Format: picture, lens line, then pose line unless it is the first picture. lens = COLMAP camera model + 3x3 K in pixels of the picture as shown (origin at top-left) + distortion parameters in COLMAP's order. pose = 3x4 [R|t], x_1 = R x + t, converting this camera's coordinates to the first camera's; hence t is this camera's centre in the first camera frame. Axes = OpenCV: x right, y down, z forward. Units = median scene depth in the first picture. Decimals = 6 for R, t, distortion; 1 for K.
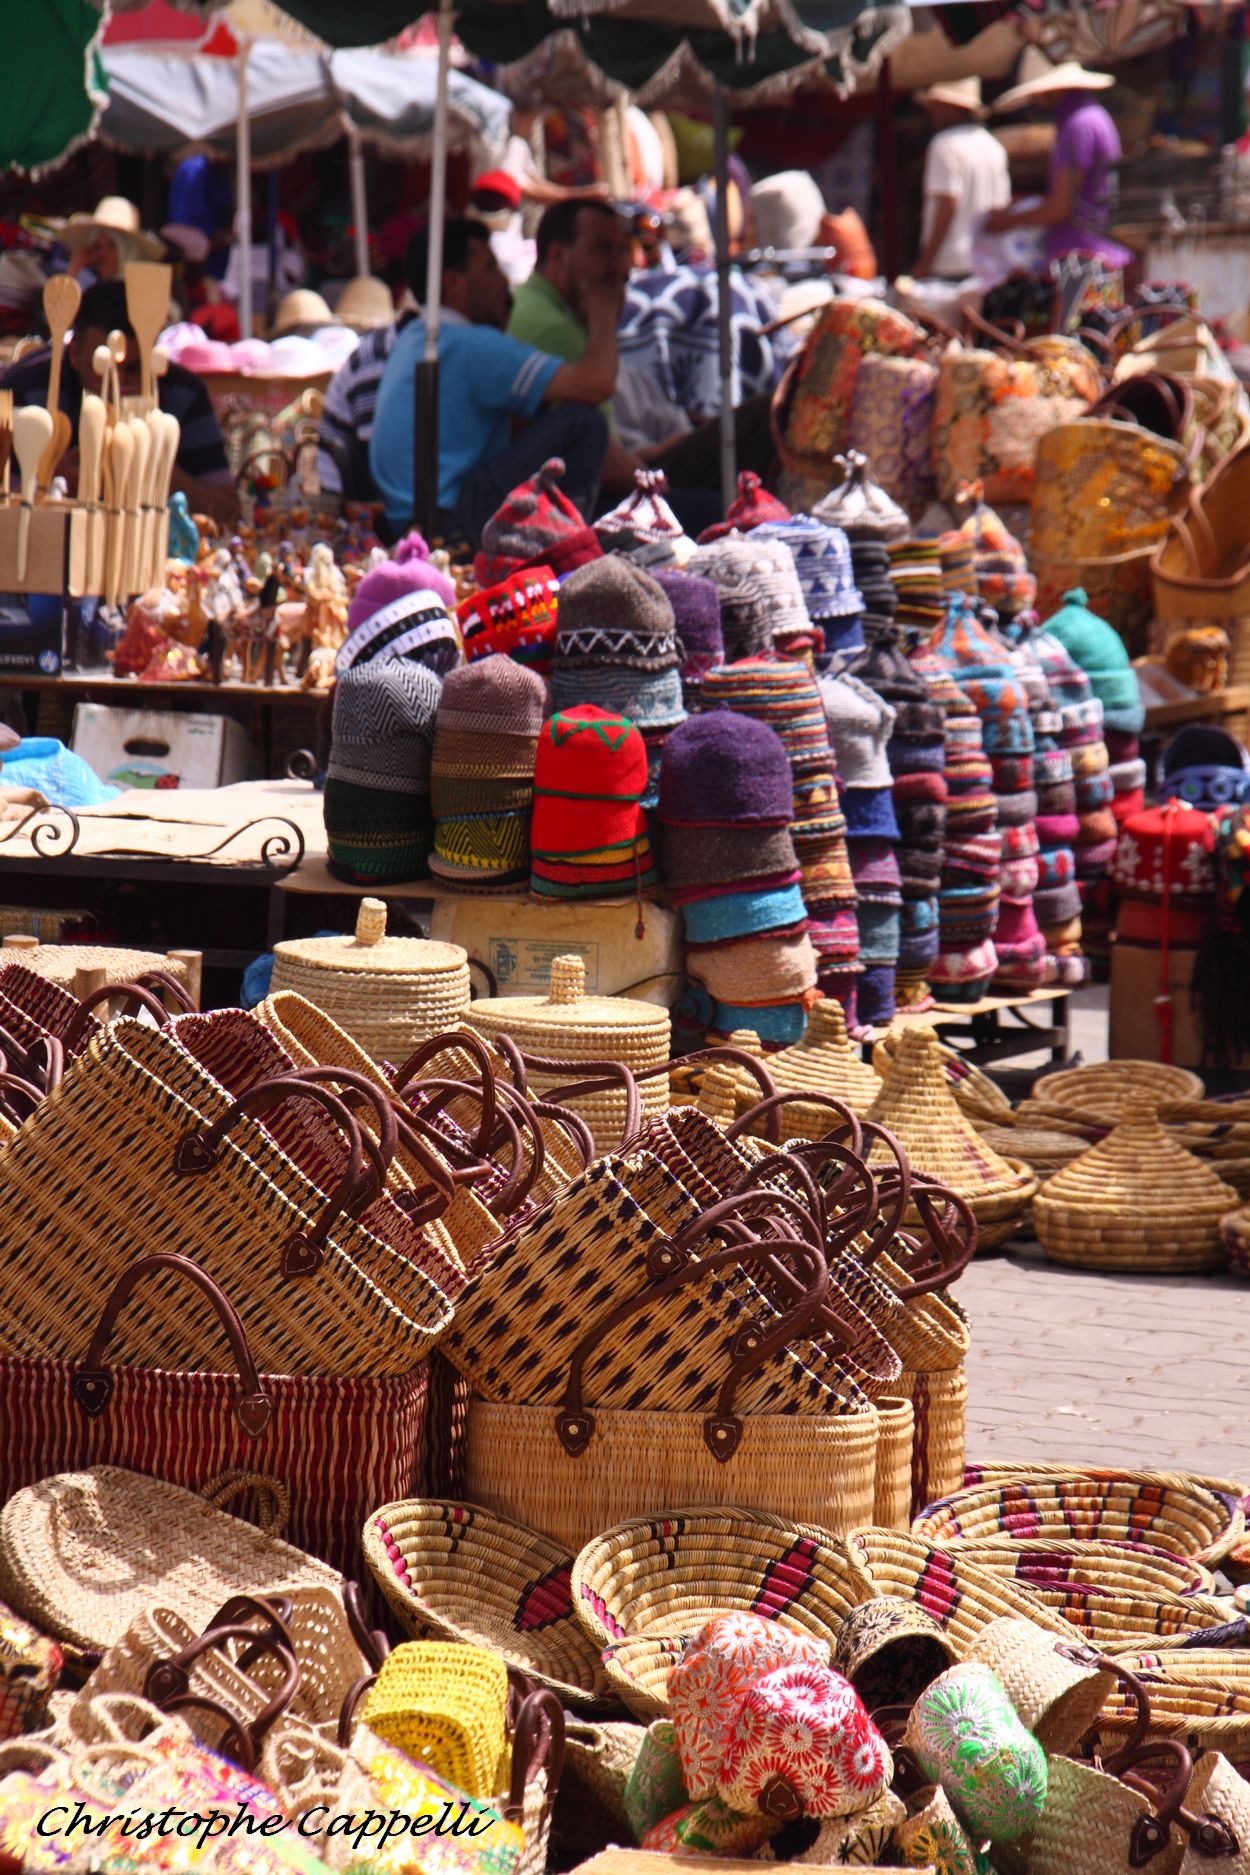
lens RADIAL K [[10367.7, 0, 624.5], [0, 10367.7, 936.4], [0, 0, 1]] dist [2.052717, 0.000000]
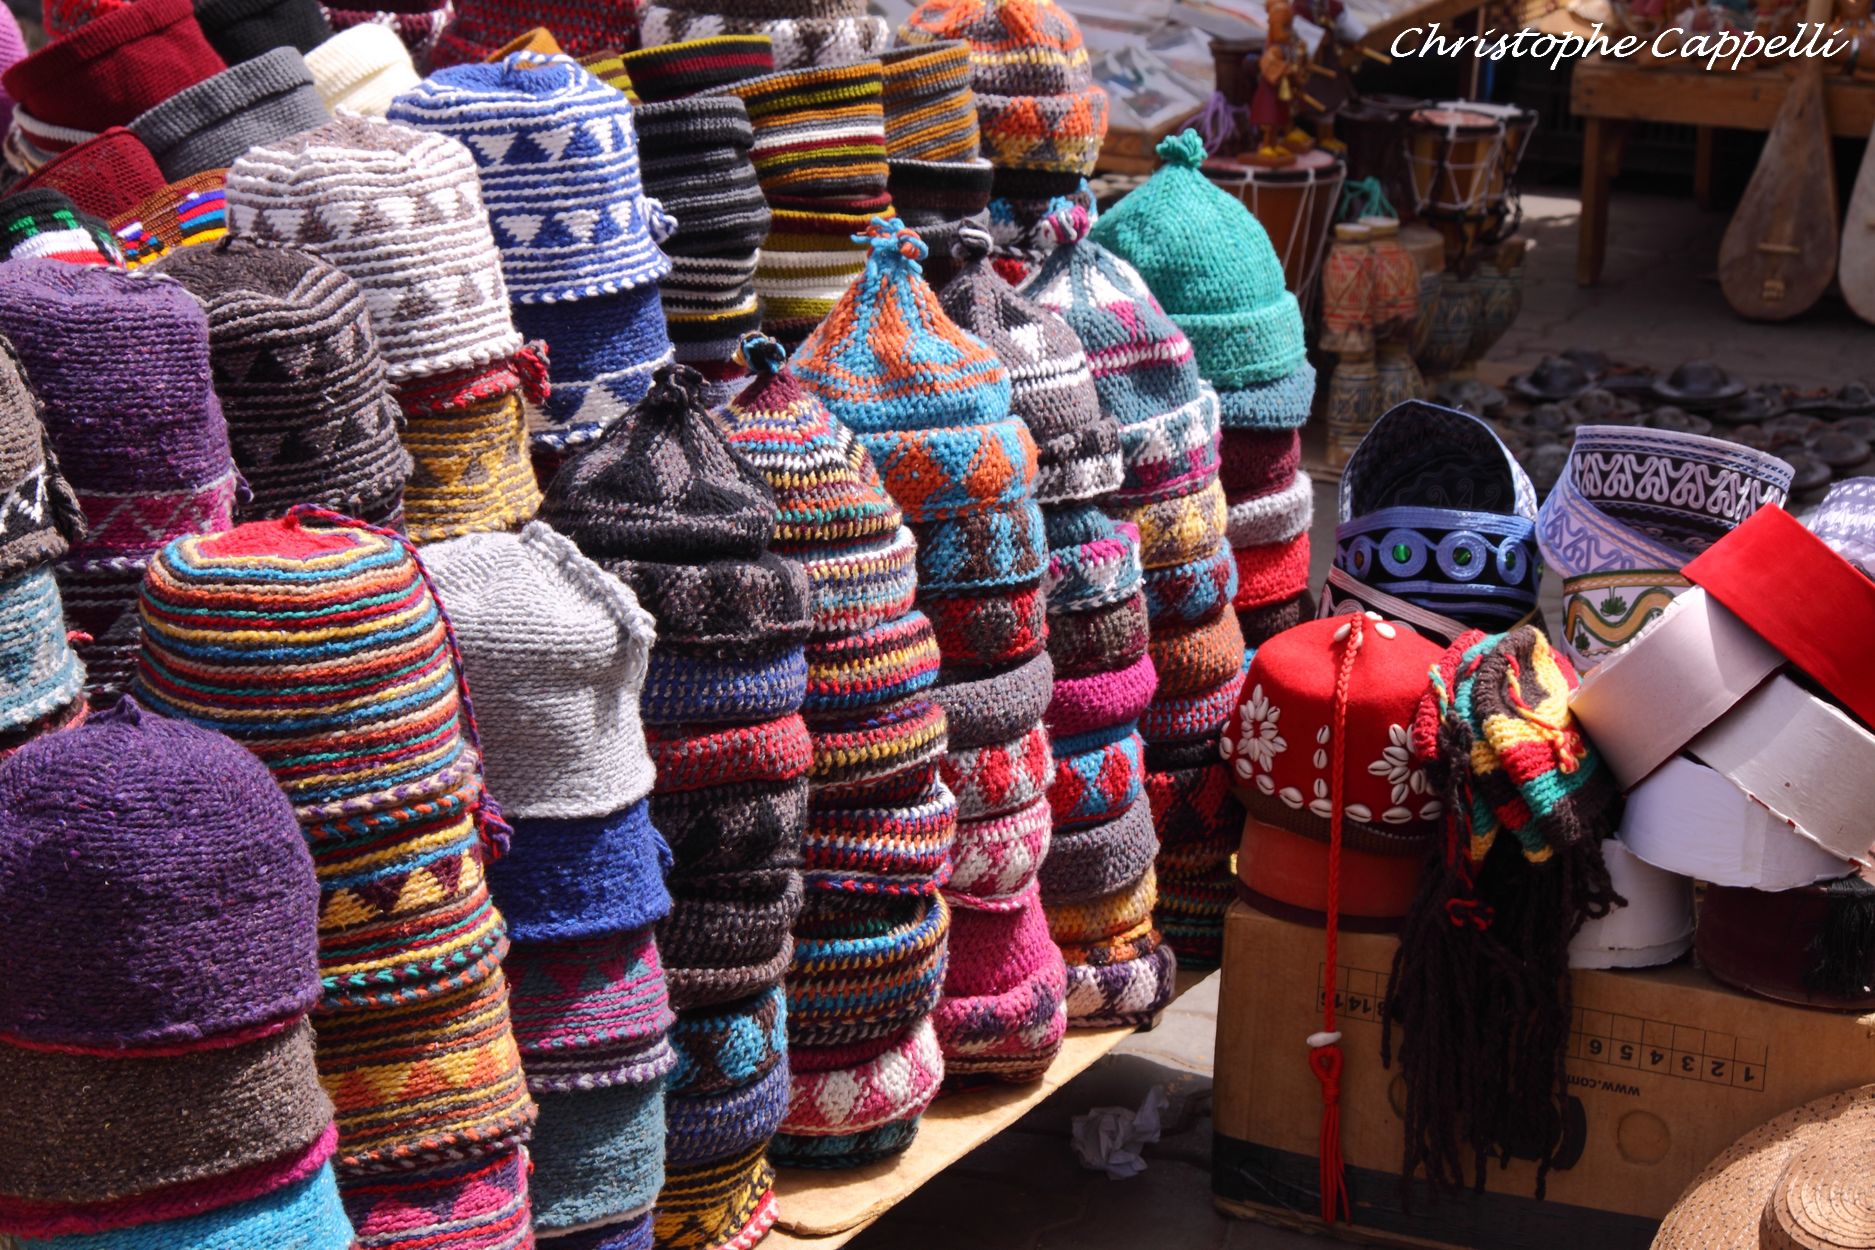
lens RADIAL K [[6023.9, 0, 937.7], [0, 6023.9, 627.1], [0, 0, 1]] dist [0.835370, 0.000000]
pose [[0.998897, 0.023346, -0.040743, 0.045572], [-0.016399, 0.986458, 0.163193, -0.058920], [0.044001, -0.162345, 0.985752, 0.740781]]
